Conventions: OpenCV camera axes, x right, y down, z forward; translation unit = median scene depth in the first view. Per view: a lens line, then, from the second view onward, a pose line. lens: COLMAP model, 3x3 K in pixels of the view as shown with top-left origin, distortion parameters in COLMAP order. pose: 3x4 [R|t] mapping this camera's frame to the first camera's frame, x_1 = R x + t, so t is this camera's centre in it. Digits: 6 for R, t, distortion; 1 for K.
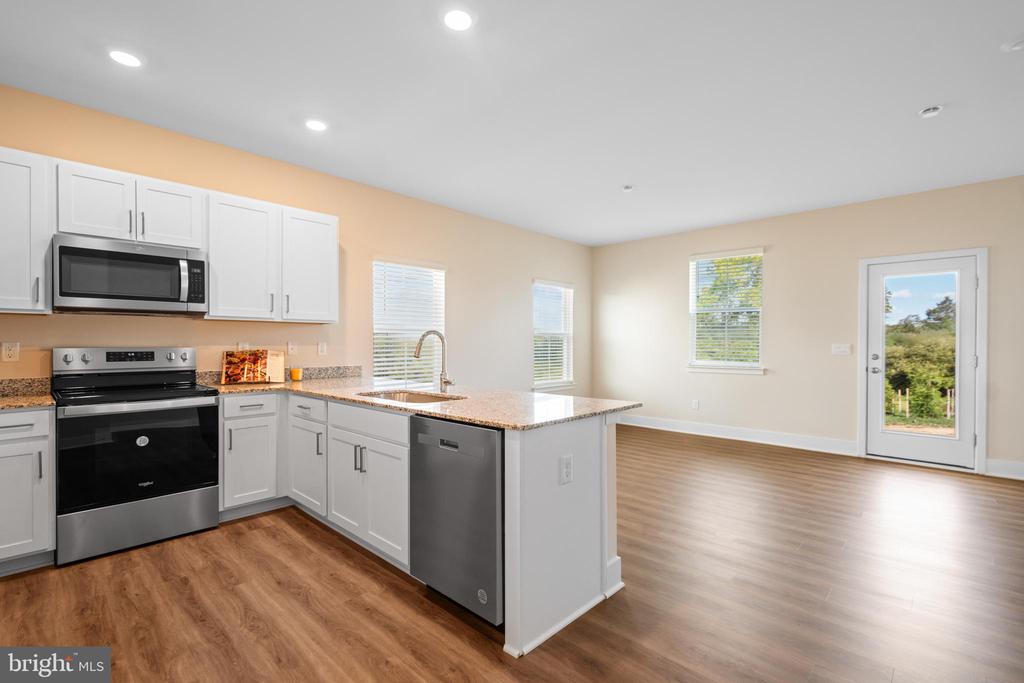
lens RADIAL K [[470.1, 0, 512.0], [0, 470.1, 347.8], [0, 0, 1]] dist [0.004443, -0.001076]
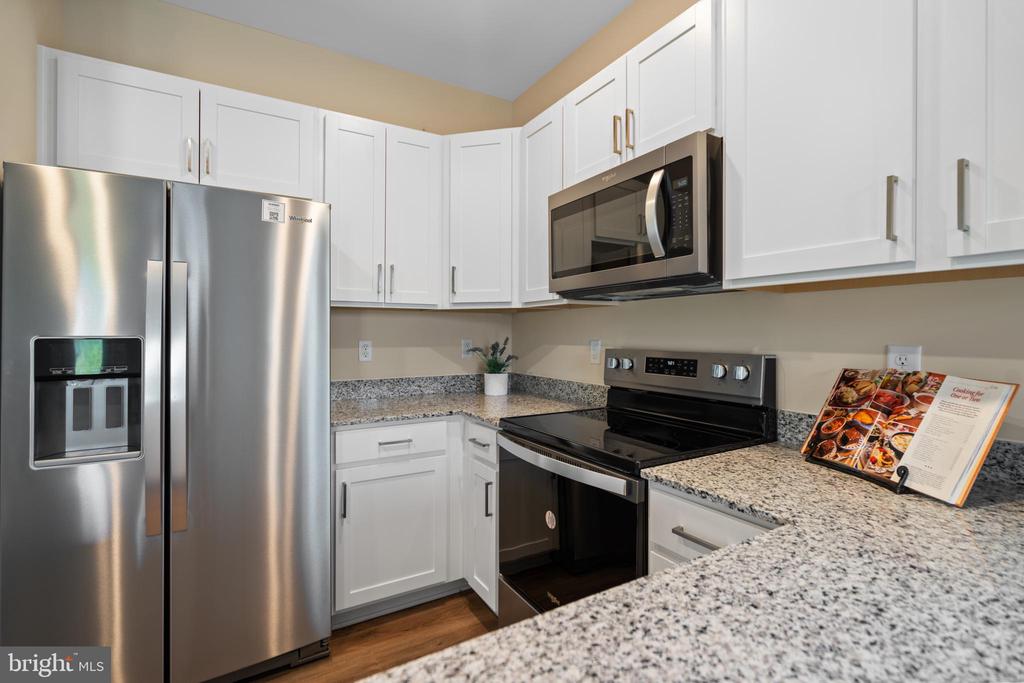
lens RADIAL K [[470.1, 0, 513.1], [0, 470.1, 329.5], [0, 0, 1]] dist [0.004443, -0.001076]
pose [[-0.287168, -0.008802, -0.957840, -0.175525], [-0.007479, 0.999948, -0.006947, -0.018824], [0.957851, 0.005169, -0.287219, 0.853930]]
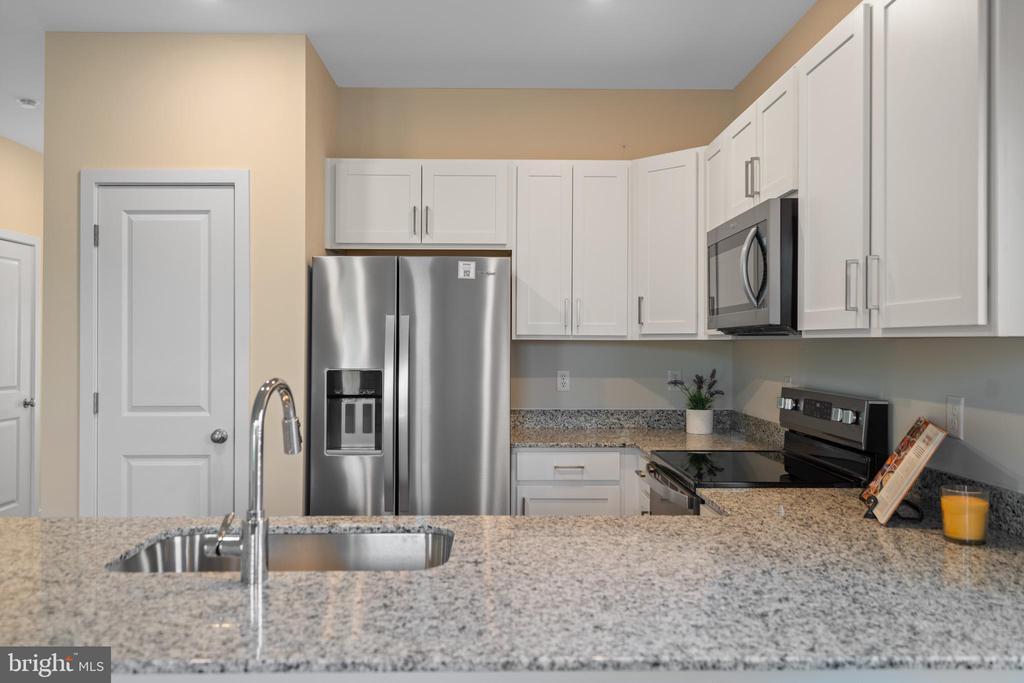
lens RADIAL K [[793.9, 0, 516.4], [0, 793.9, 332.4], [0, 0, 1]] dist [0.023533, -0.002985]
pose [[-0.722318, -0.011812, -0.691460, 0.079880], [-0.010076, 0.999928, -0.006556, -0.053252], [0.691487, 0.002232, -0.722385, 1.243524]]
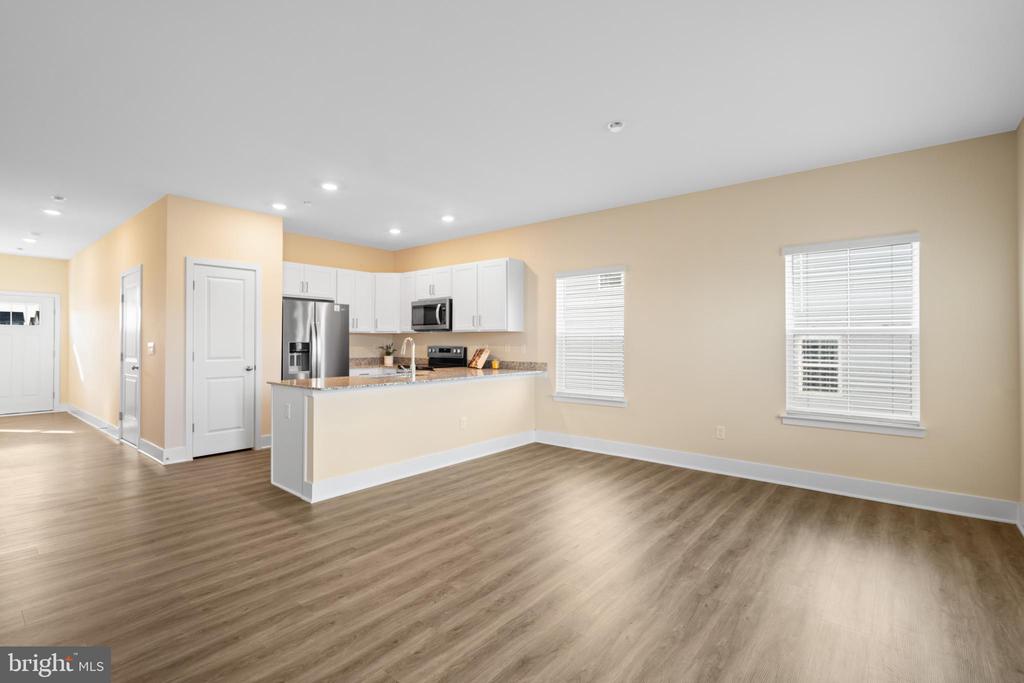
lens RADIAL K [[470.1, 0, 514.1], [0, 470.1, 334.3], [0, 0, 1]] dist [0.004443, -0.001076]
pose [[0.056069, -0.019516, -0.998236, 1.177820], [-0.012360, 0.999719, -0.020240, -0.014713], [0.998350, 0.013473, 0.055812, 1.040372]]
